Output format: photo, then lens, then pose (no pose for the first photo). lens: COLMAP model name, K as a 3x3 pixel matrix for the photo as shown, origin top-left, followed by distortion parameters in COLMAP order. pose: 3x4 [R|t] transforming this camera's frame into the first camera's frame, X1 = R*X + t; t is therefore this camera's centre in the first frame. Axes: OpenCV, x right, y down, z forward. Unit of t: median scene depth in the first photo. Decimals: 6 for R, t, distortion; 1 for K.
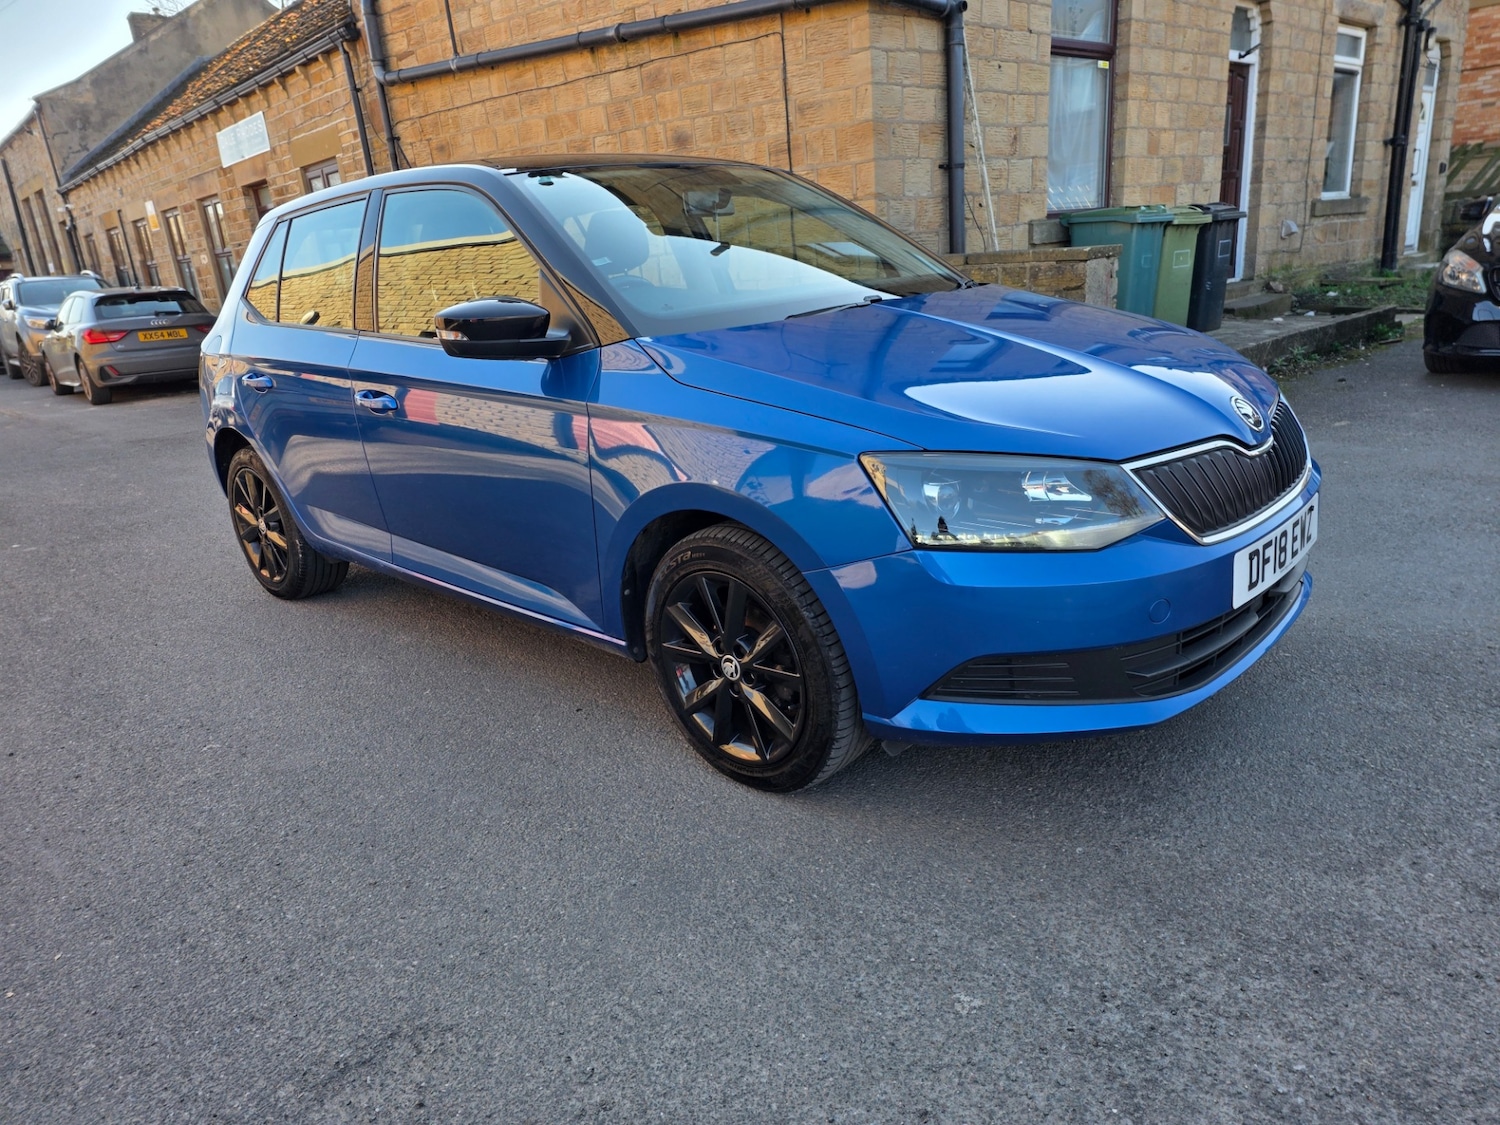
lens RADIAL K [[988.8, 0, 767.5], [0, 988.8, 567.1], [0, 0, 1]] dist [0.050540, -0.032090]
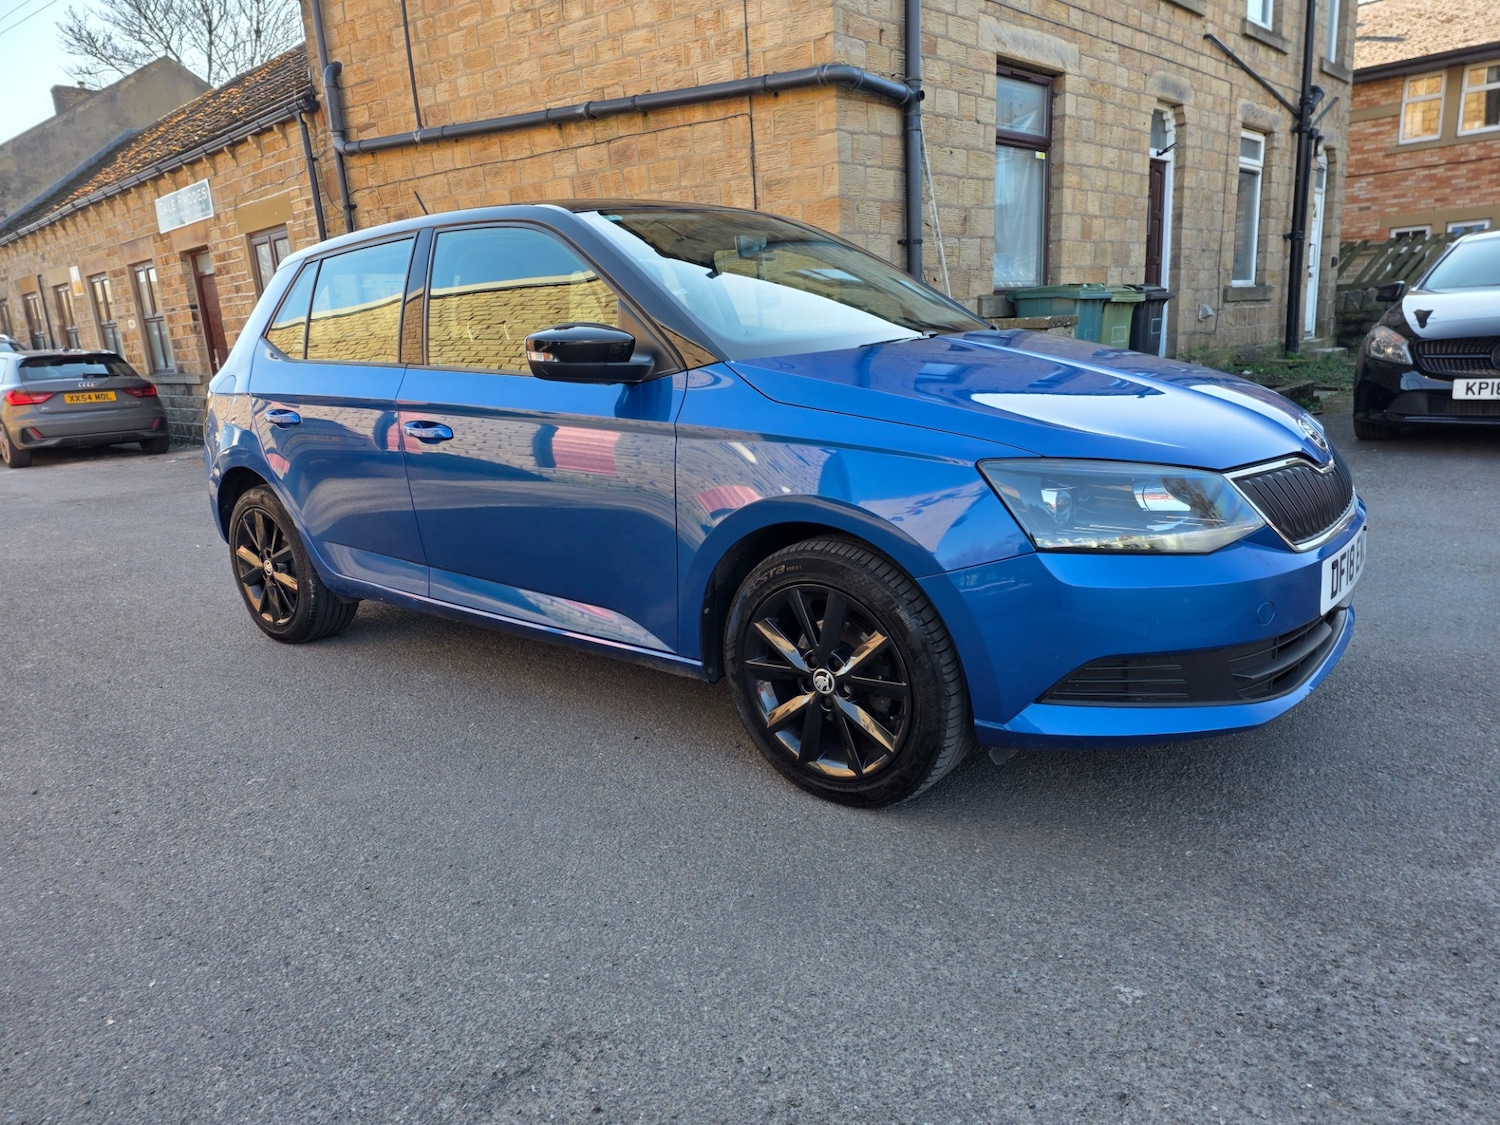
lens RADIAL K [[989.9, 0, 745.4], [0, 989.9, 562.5], [0, 0, 1]] dist [0.053846, -0.036479]
pose [[0.997560, 0.001158, 0.069804, -0.140026], [0.004672, 0.996515, -0.083285, 0.048273], [-0.069657, 0.083408, 0.994078, -0.004975]]
